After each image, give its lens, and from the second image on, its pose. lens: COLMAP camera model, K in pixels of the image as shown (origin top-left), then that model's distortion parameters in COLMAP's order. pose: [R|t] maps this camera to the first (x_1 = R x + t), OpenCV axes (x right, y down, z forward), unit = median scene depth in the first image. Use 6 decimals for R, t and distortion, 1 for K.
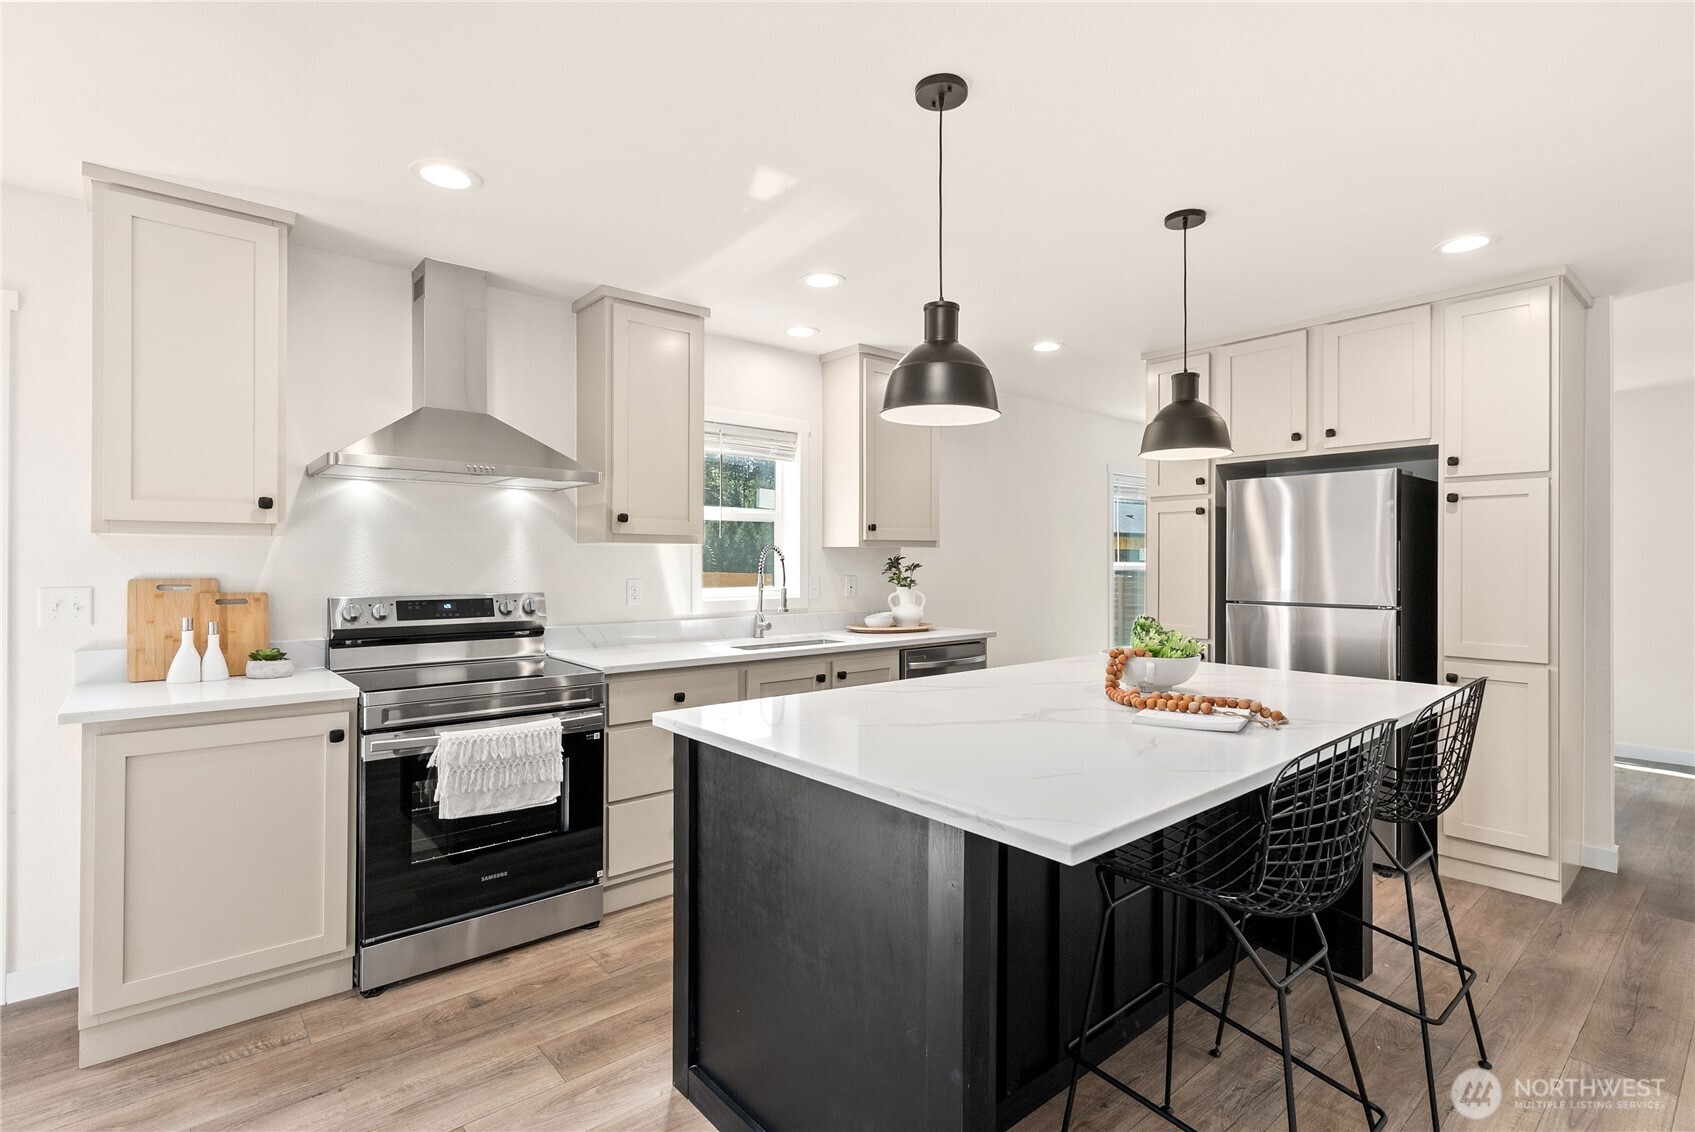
lens RADIAL K [[806.5, 0, 878.1], [0, 806.5, 557.9], [0, 0, 1]] dist [0.002746, -0.001442]
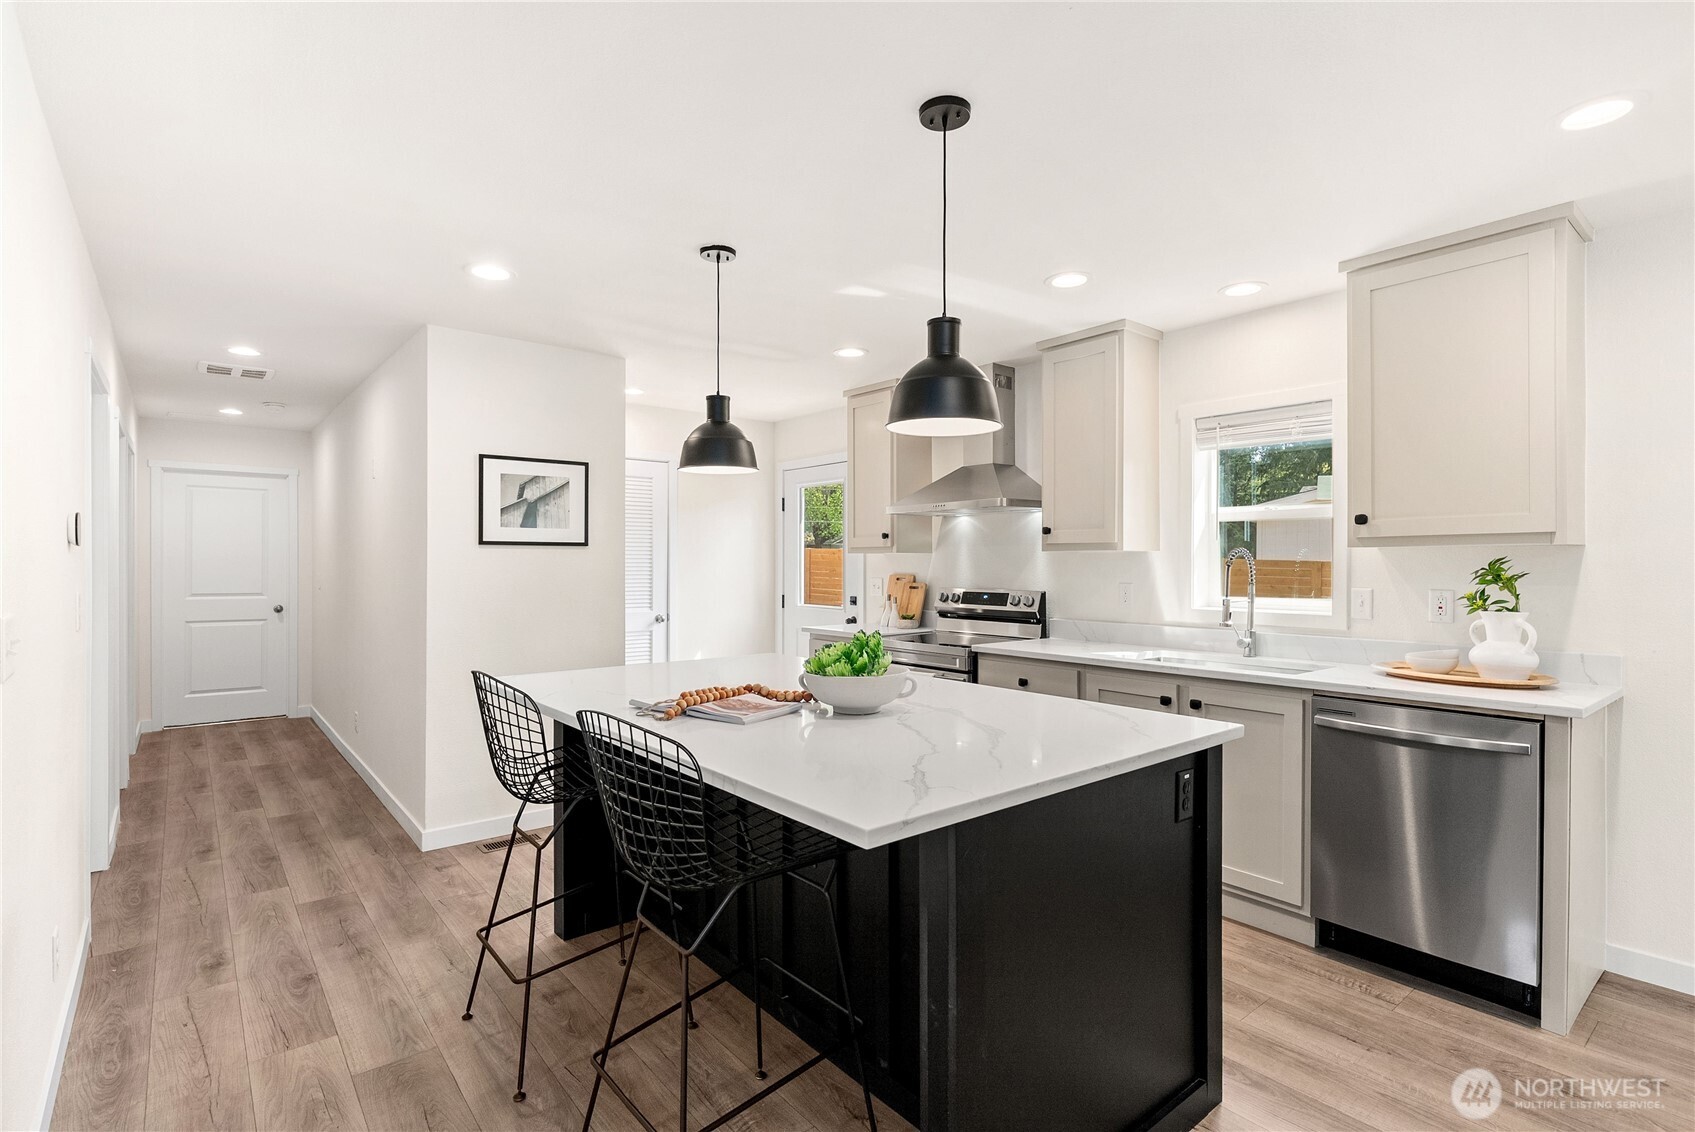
lens RADIAL K [[806.5, 0, 842.7], [0, 806.5, 561.9], [0, 0, 1]] dist [0.002746, -0.001442]
pose [[-0.052473, -0.003621, -0.998616, 0.835238], [0.002740, 0.999989, -0.003770, 0.000470], [0.998619, -0.002934, -0.052462, 0.706440]]
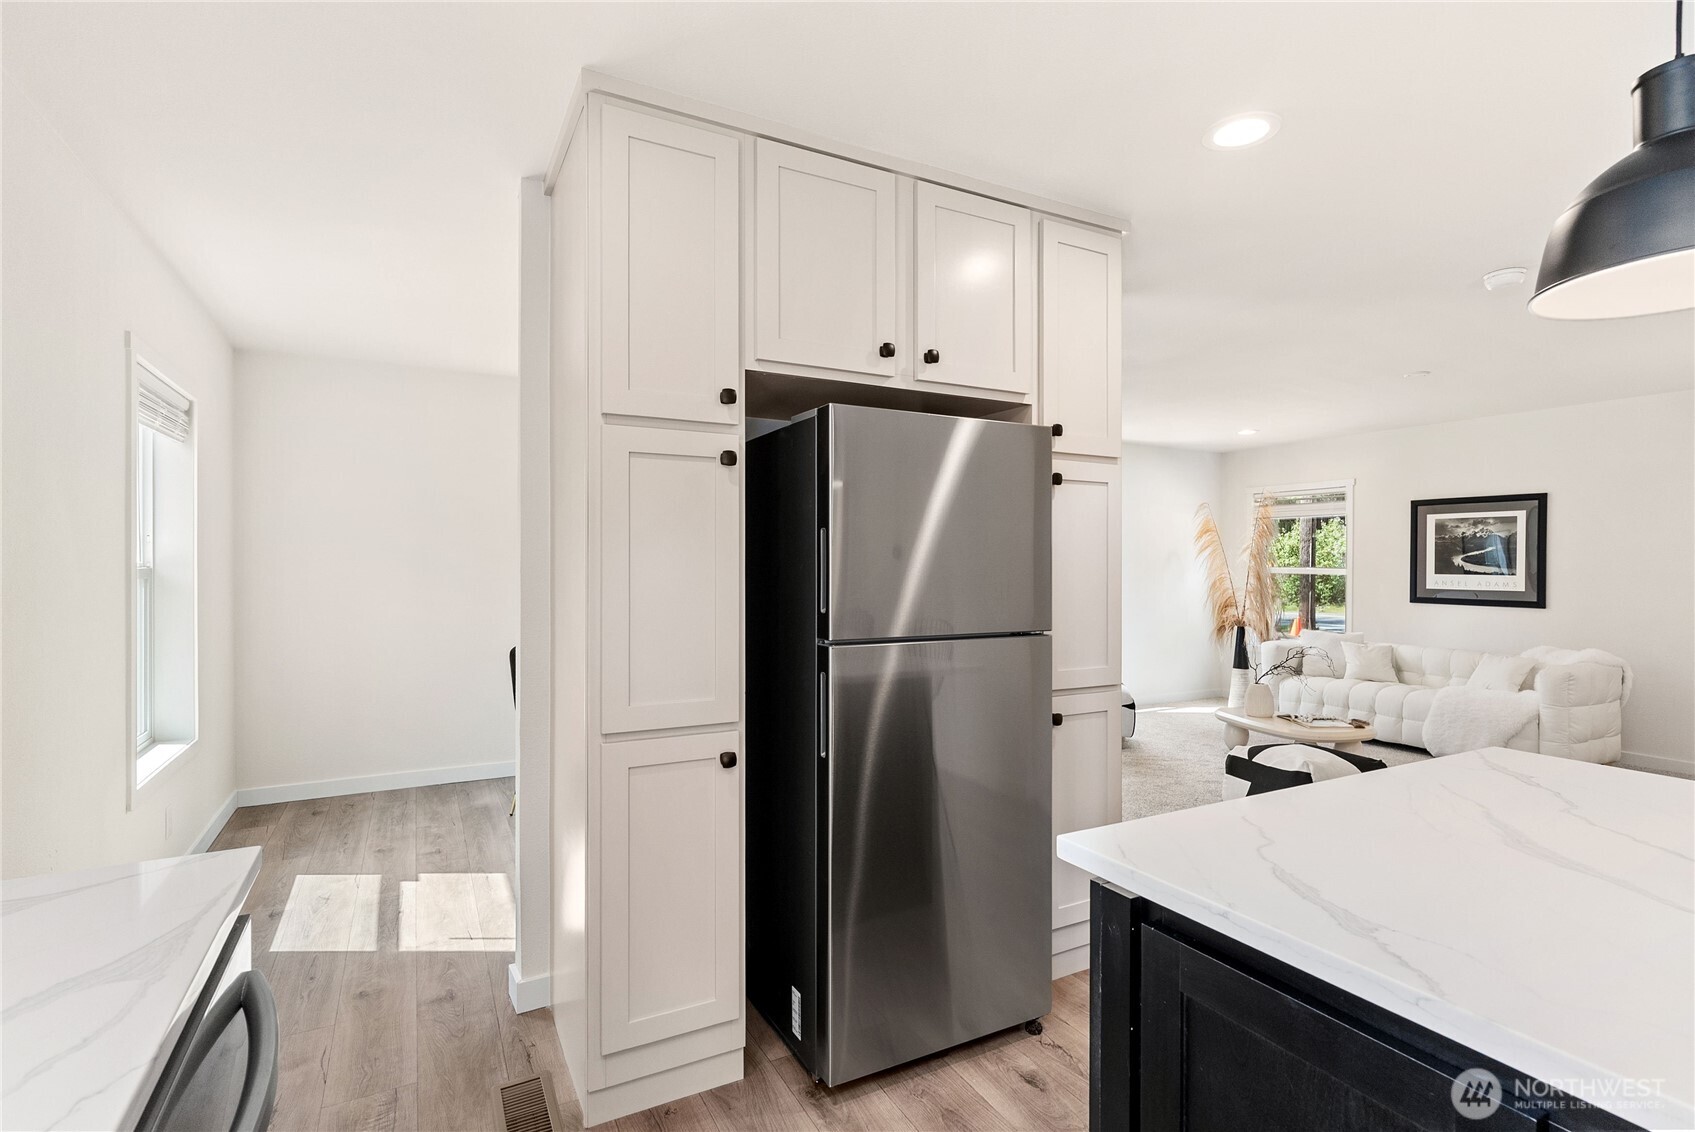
lens RADIAL K [[806.5, 0, 845.3], [0, 806.5, 565.5], [0, 0, 1]] dist [0.002746, -0.001442]
pose [[0.223710, -0.003679, 0.974649, -0.057164], [-0.003282, 0.999984, 0.004528, 0.002196], [-0.974650, -0.004212, 0.223695, 0.991574]]
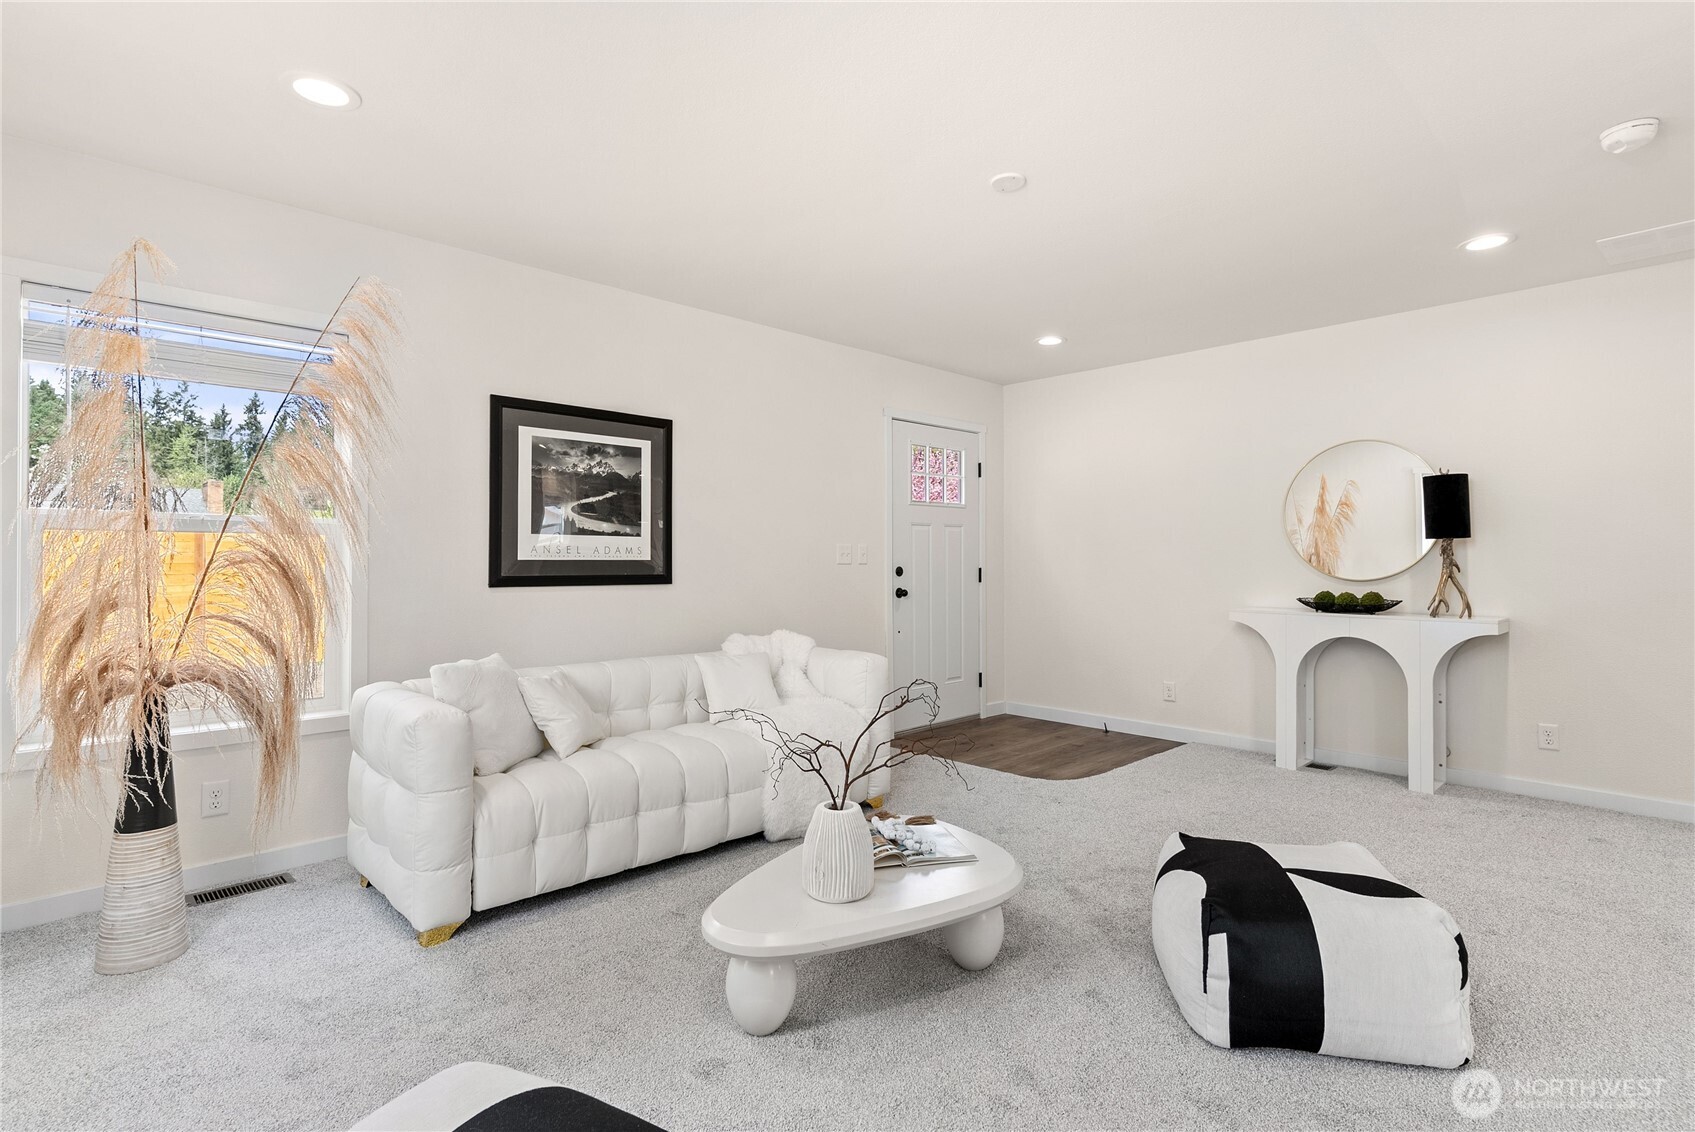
lens RADIAL K [[806.5, 0, 849.9], [0, 806.5, 560.4], [0, 0, 1]] dist [0.002746, -0.001442]
pose [[-0.999311, -0.005276, -0.036739, 1.625903], [-0.005389, 0.999981, 0.002962, 0.053432], [0.036722, 0.003158, -0.999321, 1.139258]]
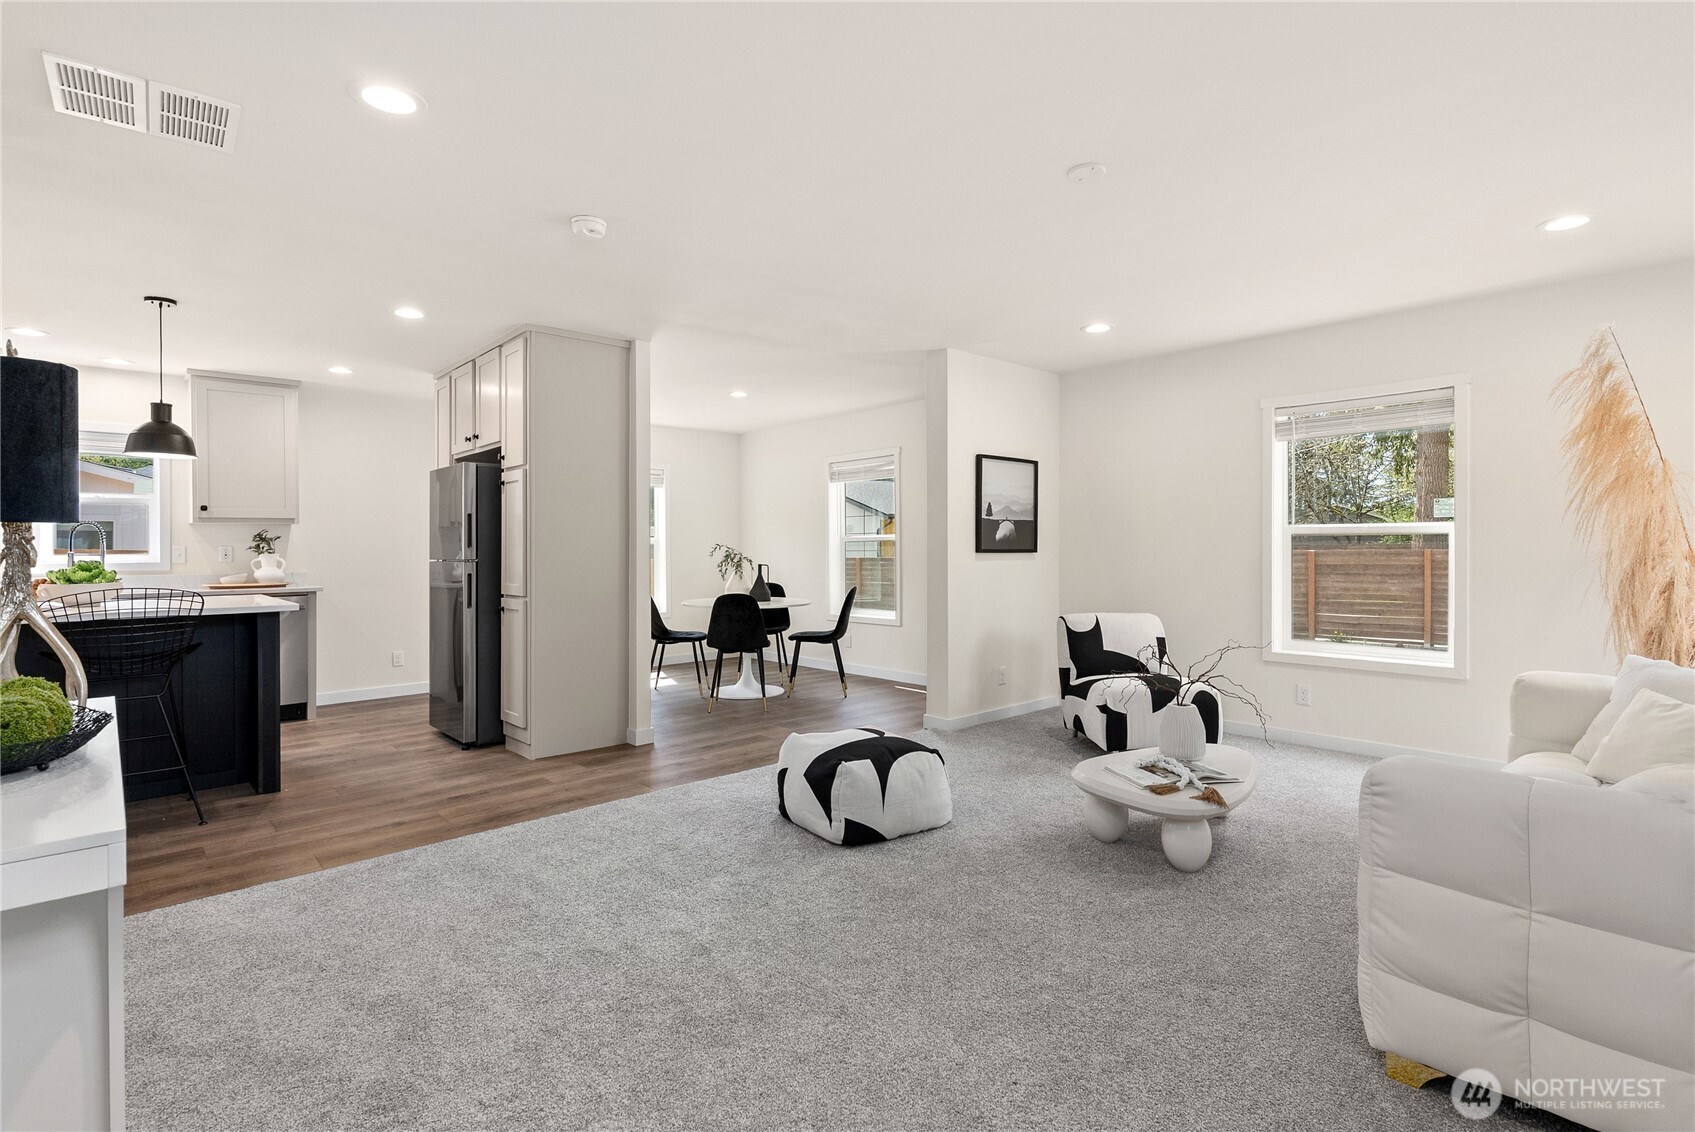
lens RADIAL K [[806.5, 0, 854.7], [0, 806.5, 556.4], [0, 0, 1]] dist [0.002746, -0.001442]
pose [[0.999840, -0.010215, 0.014711, 1.213685], [0.010018, 0.999860, 0.013365, 0.040630], [-0.014845, -0.013215, 0.999802, -0.386733]]
